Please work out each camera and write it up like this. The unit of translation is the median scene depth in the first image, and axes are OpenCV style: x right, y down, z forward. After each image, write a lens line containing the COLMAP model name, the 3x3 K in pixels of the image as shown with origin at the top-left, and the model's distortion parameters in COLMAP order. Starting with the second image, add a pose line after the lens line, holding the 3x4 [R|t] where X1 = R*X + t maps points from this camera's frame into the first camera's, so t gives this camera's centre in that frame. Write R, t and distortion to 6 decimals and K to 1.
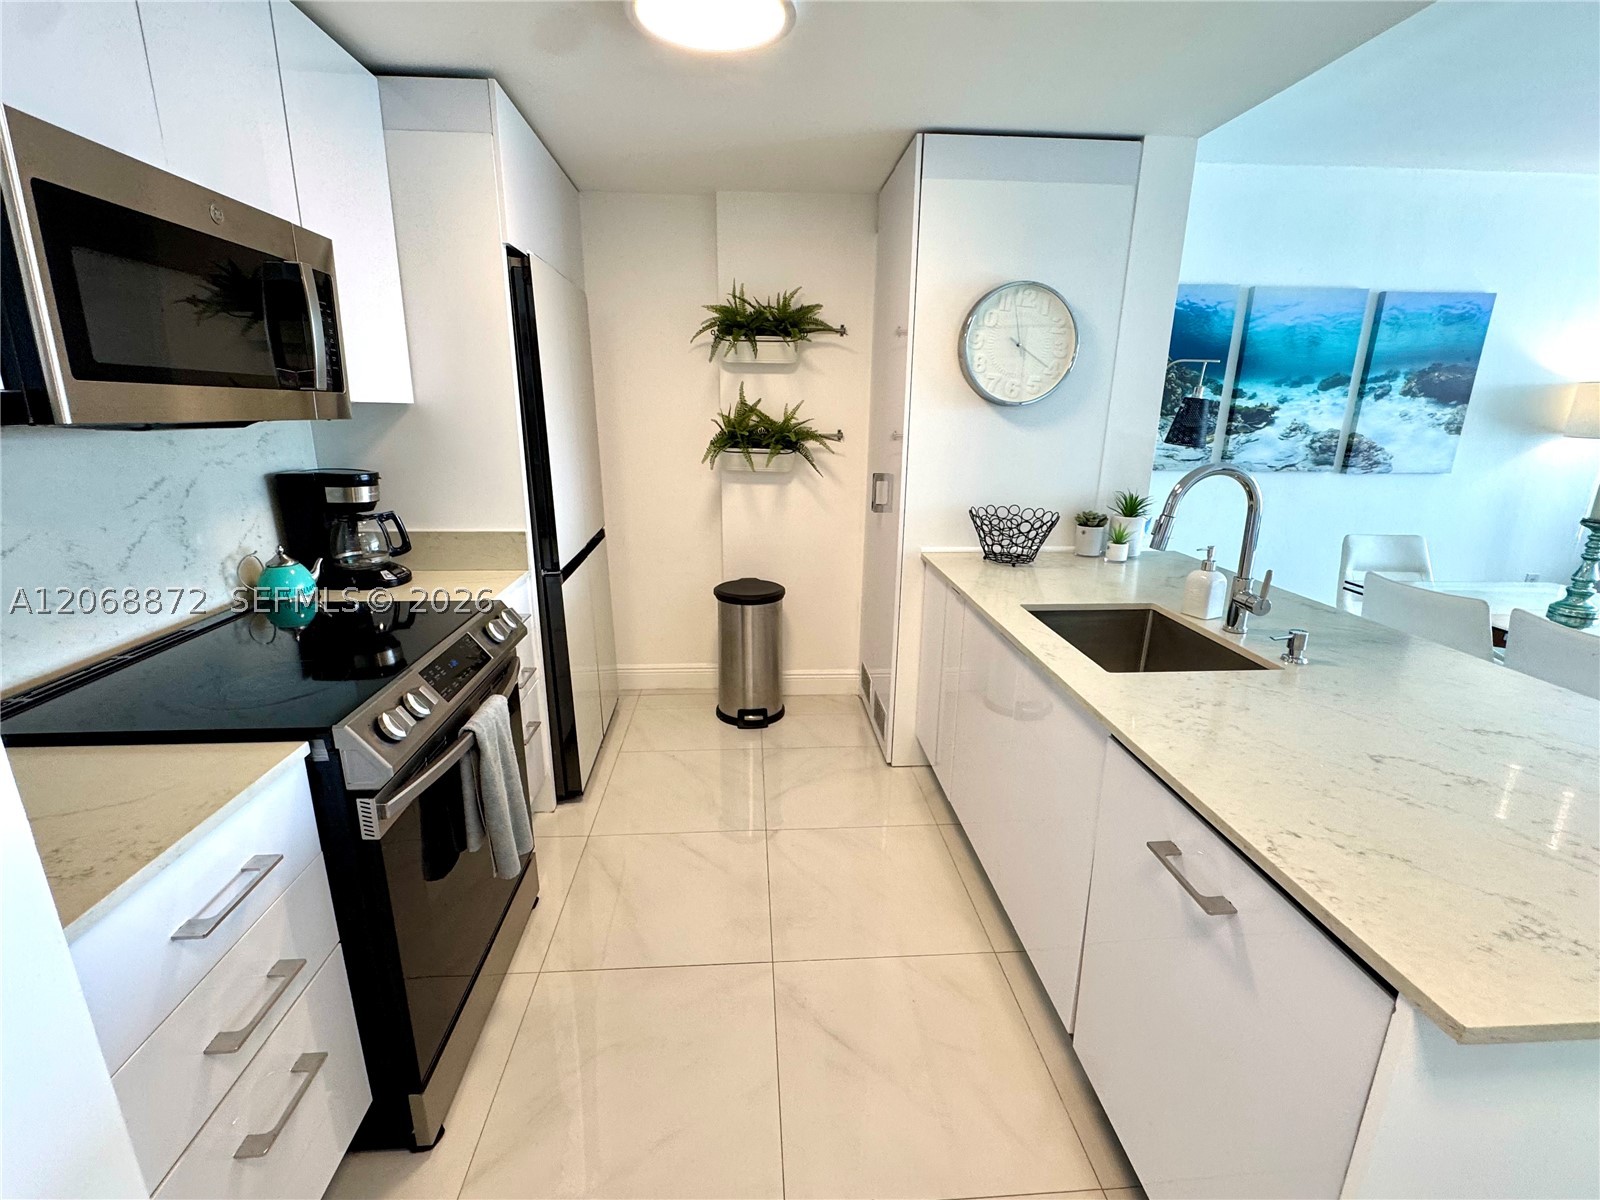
lens RADIAL K [[708.2, 0, 799.3], [0, 708.2, 601.2], [0, 0, 1]] dist [-0.004003, 0.000658]
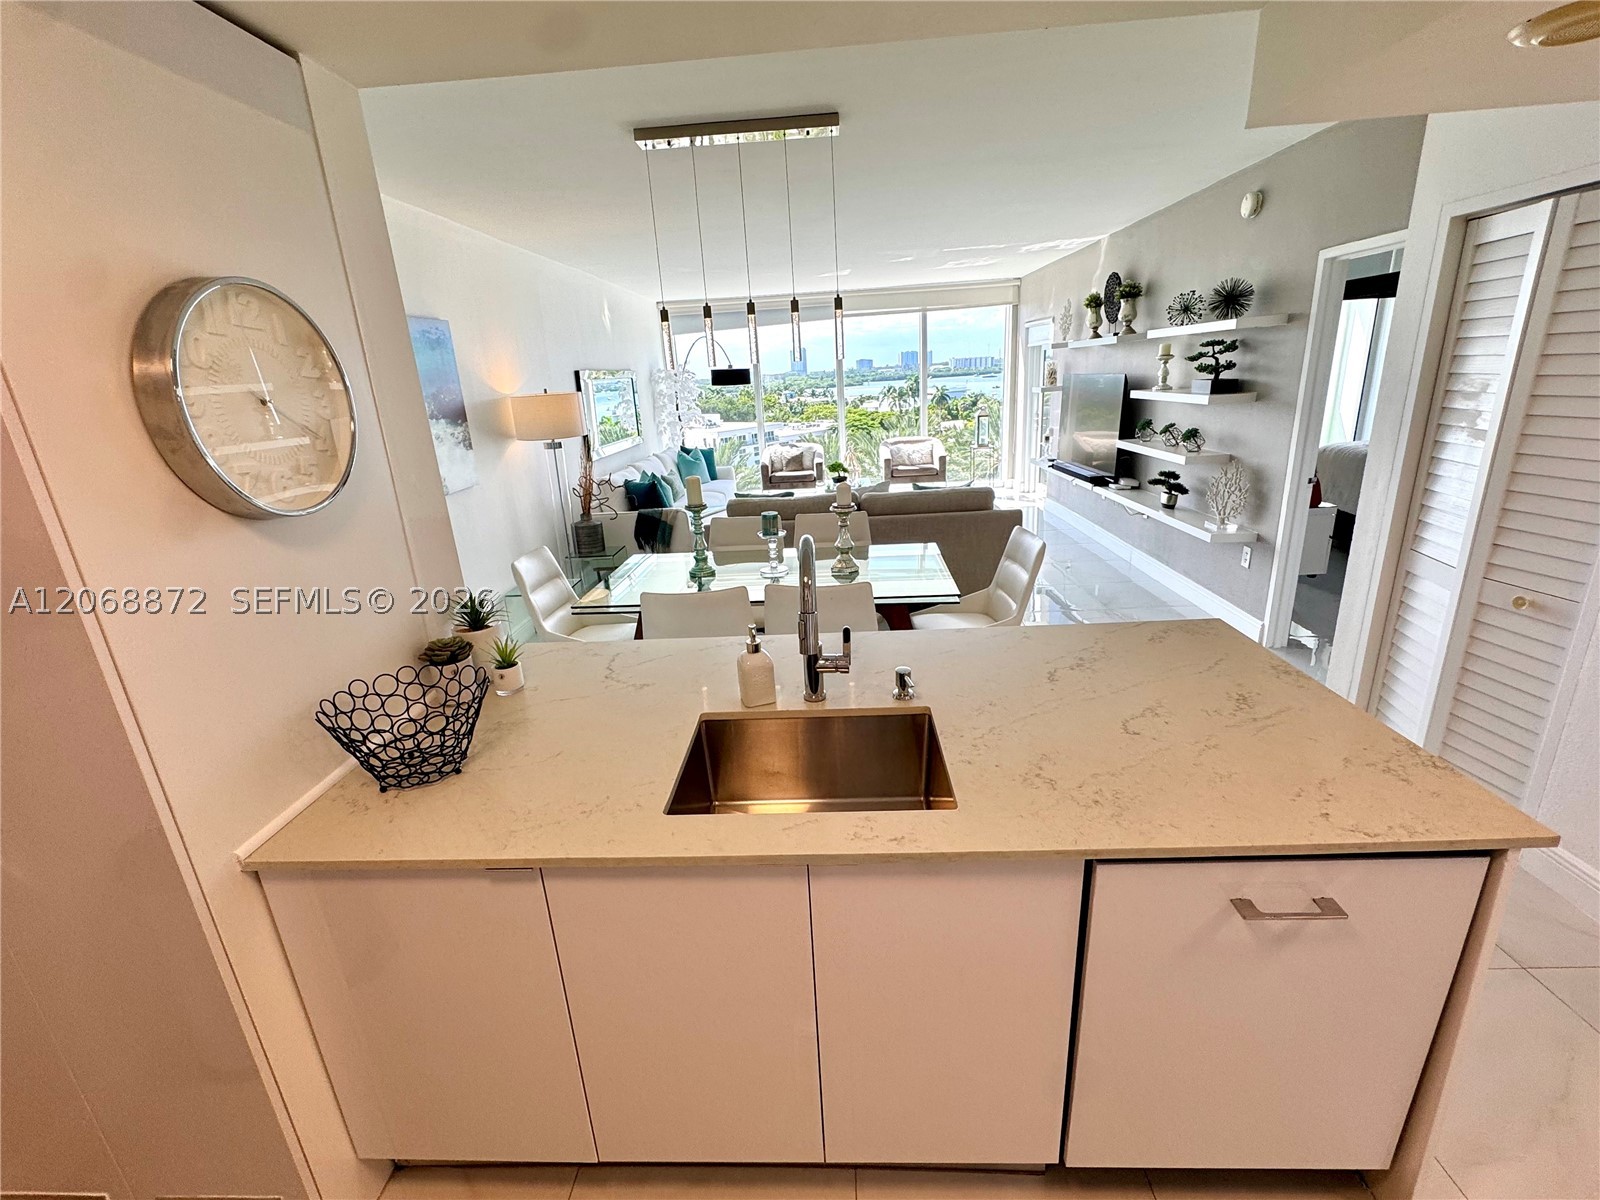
lens RADIAL K [[708.2, 0, 799.3], [0, 708.2, 601.4], [0, 0, 1]] dist [-0.004003, 0.000658]
pose [[0.110331, -0.321463, 0.940472, -0.116873], [0.321384, 0.906953, 0.272303, -0.166295], [-0.940500, 0.272209, 0.203378, 0.386348]]
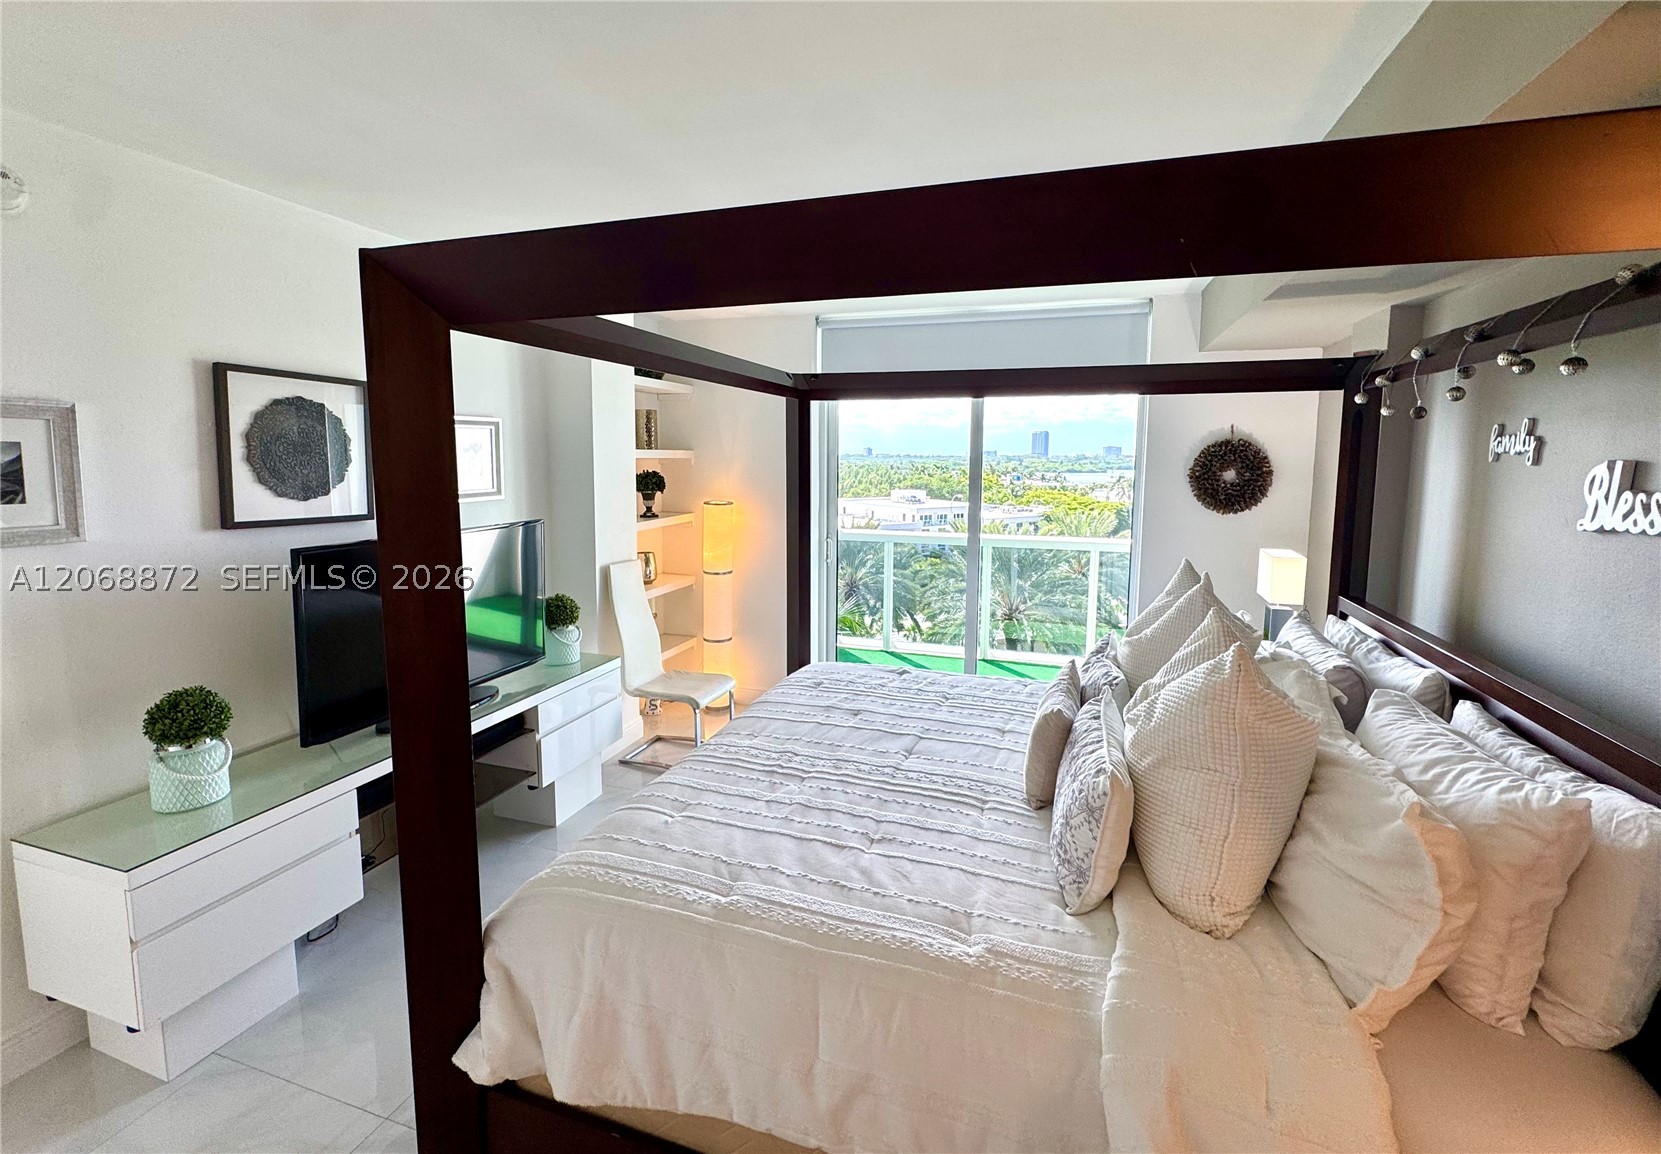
lens RADIAL K [[735.9, 0, 826.8], [0, 735.9, 532.7], [0, 0, 1]] dist [-0.002226, 0.000267]
pose [[0.383679, -0.106009, 0.917362, 0.894908], [0.244457, 0.969611, 0.009804, 0.185732], [-0.890523, 0.220494, 0.397934, -0.914699]]
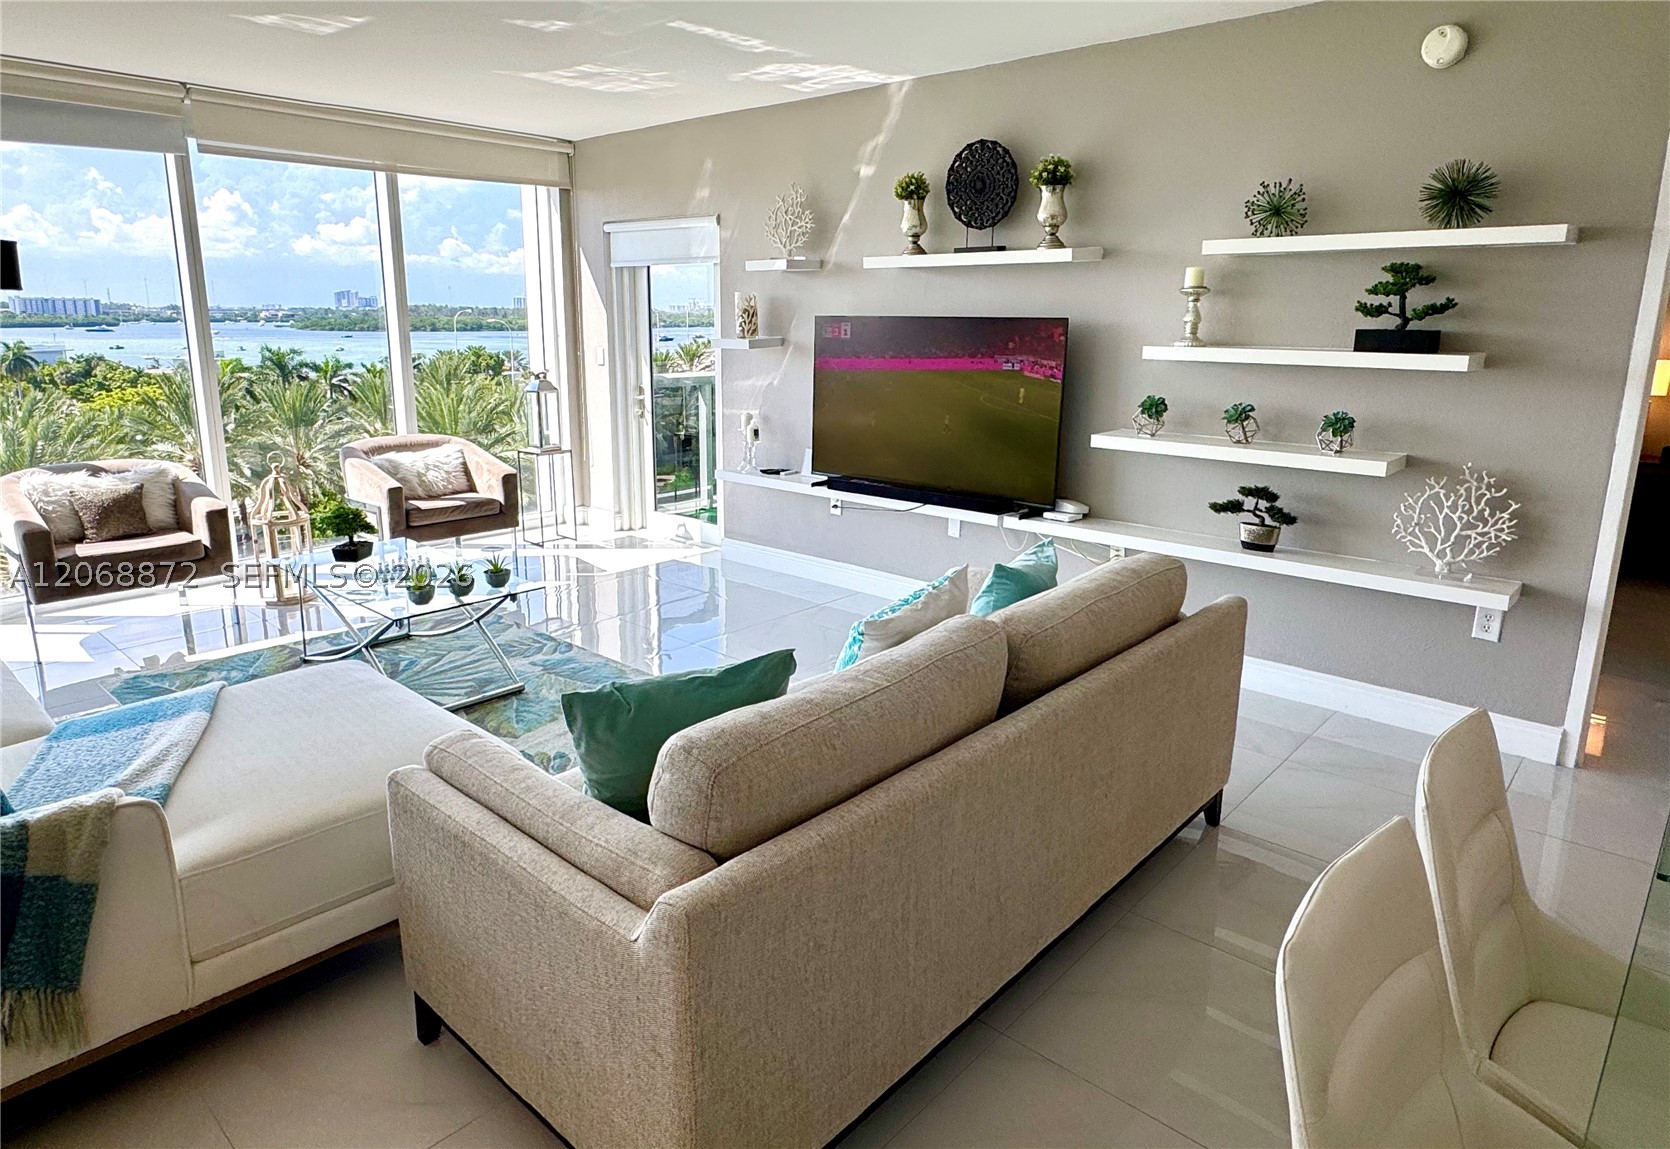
lens RADIAL K [[991.3, 0, 822.9], [0, 991.3, 527.8], [0, 0, 1]] dist [-0.002948, 0.002286]
pose [[-0.691635, -0.169051, 0.702184, 0.860164], [0.176906, 0.902954, 0.391634, -0.257607], [-0.700247, 0.395089, -0.594609, 0.902540]]
